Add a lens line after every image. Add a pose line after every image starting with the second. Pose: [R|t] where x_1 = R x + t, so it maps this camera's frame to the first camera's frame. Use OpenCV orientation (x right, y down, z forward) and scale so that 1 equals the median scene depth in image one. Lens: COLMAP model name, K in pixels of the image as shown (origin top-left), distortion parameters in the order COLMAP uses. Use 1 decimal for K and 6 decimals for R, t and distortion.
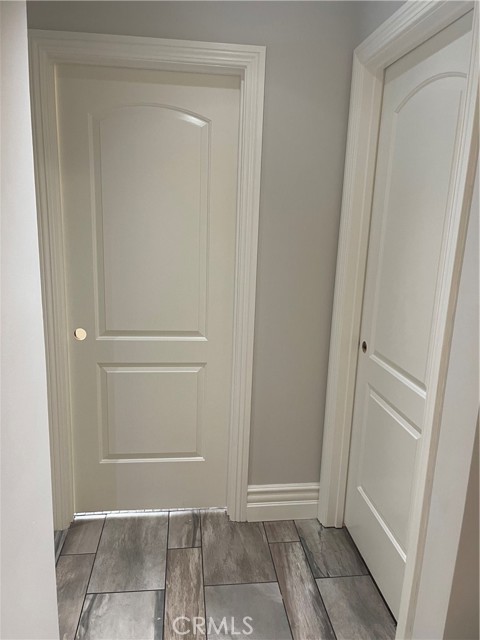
lens RADIAL K [[504.3, 0, 239.0], [0, 504.3, 322.5], [0, 0, 1]] dist [0.026143, -0.029659]
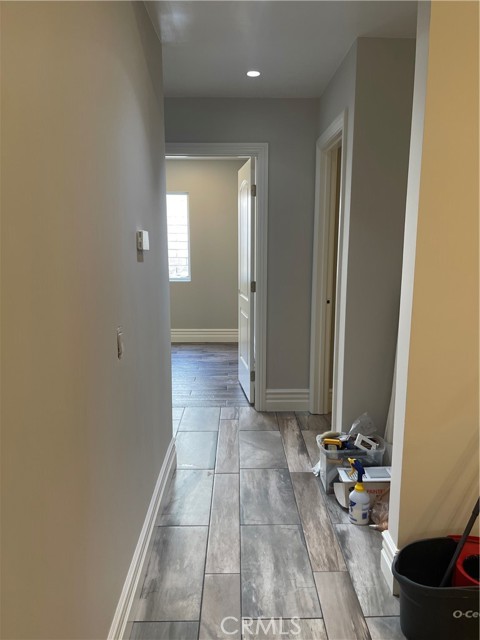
lens RADIAL K [[504.3, 0, 240.6], [0, 504.3, 319.1], [0, 0, 1]] dist [0.026143, -0.029659]
pose [[0.994297, -0.024381, -0.103819, 0.123368], [0.018551, 0.998216, -0.056757, 0.192224], [0.105017, 0.054507, 0.992975, -0.774878]]
